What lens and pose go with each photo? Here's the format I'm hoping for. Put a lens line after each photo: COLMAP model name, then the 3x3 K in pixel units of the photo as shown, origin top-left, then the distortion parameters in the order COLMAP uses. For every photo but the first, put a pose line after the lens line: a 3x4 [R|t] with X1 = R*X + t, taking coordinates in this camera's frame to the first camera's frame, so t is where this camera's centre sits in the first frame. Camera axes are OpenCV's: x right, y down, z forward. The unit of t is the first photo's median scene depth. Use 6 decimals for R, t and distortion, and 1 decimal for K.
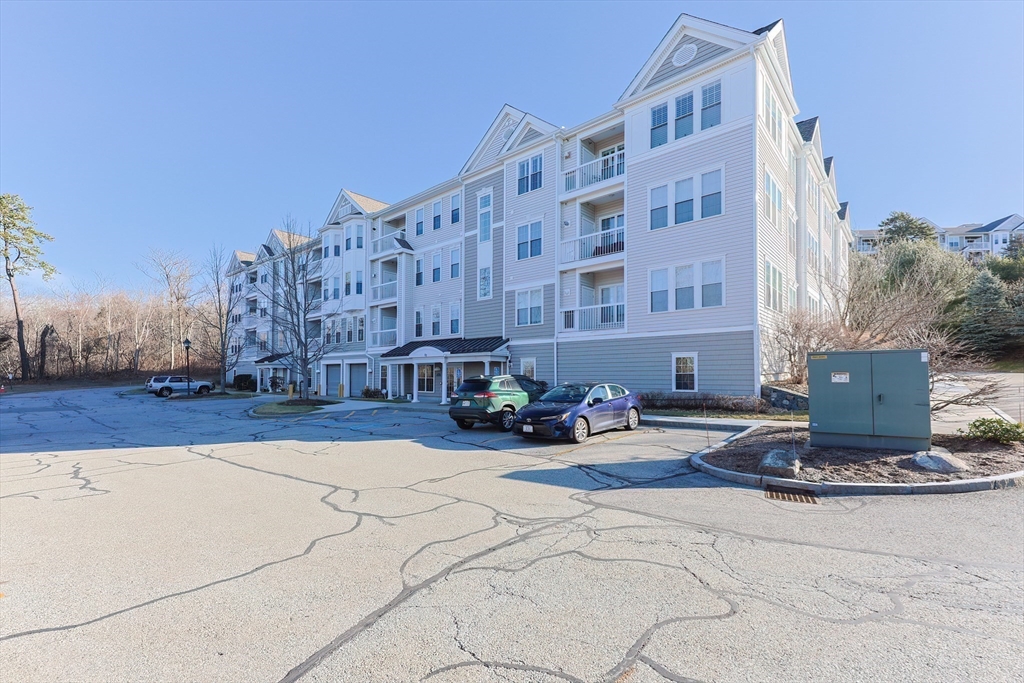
lens RADIAL K [[421.8, 0, 511.8], [0, 421.8, 376.3], [0, 0, 1]] dist [0.000427, 0.000084]
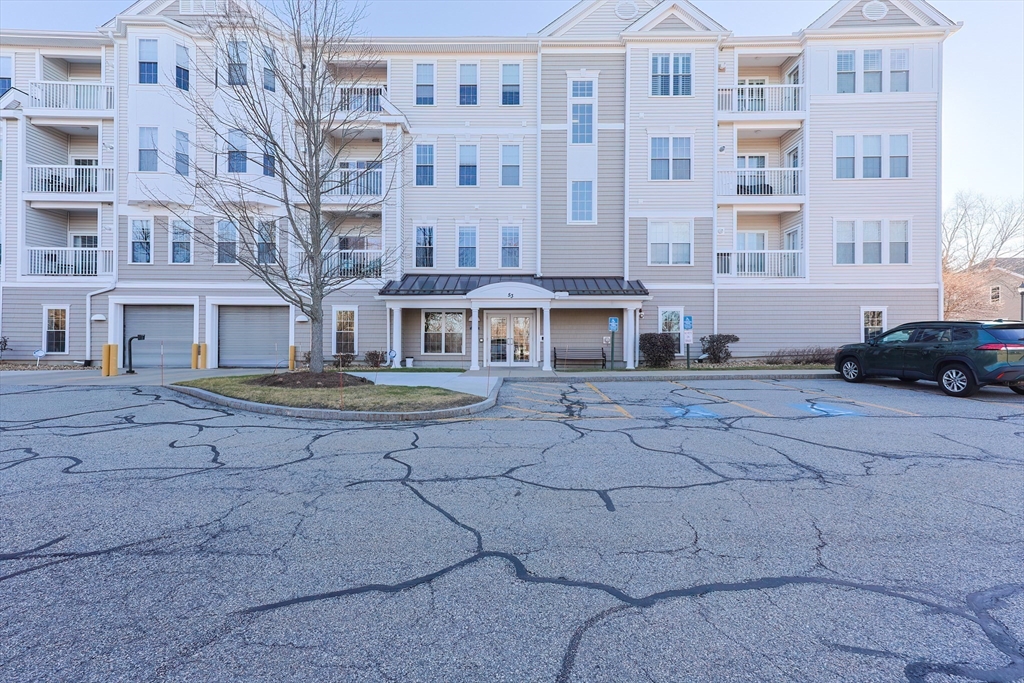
lens RADIAL K [[429.2, 0, 509.7], [0, 429.2, 333.5], [0, 0, 1]] dist [0.014455, 0.000019]
pose [[0.777146, 0.003754, 0.629310, -0.697083], [-0.002643, 0.999993, -0.002701, 0.009974], [-0.629315, 0.000436, 0.777150, 0.559866]]
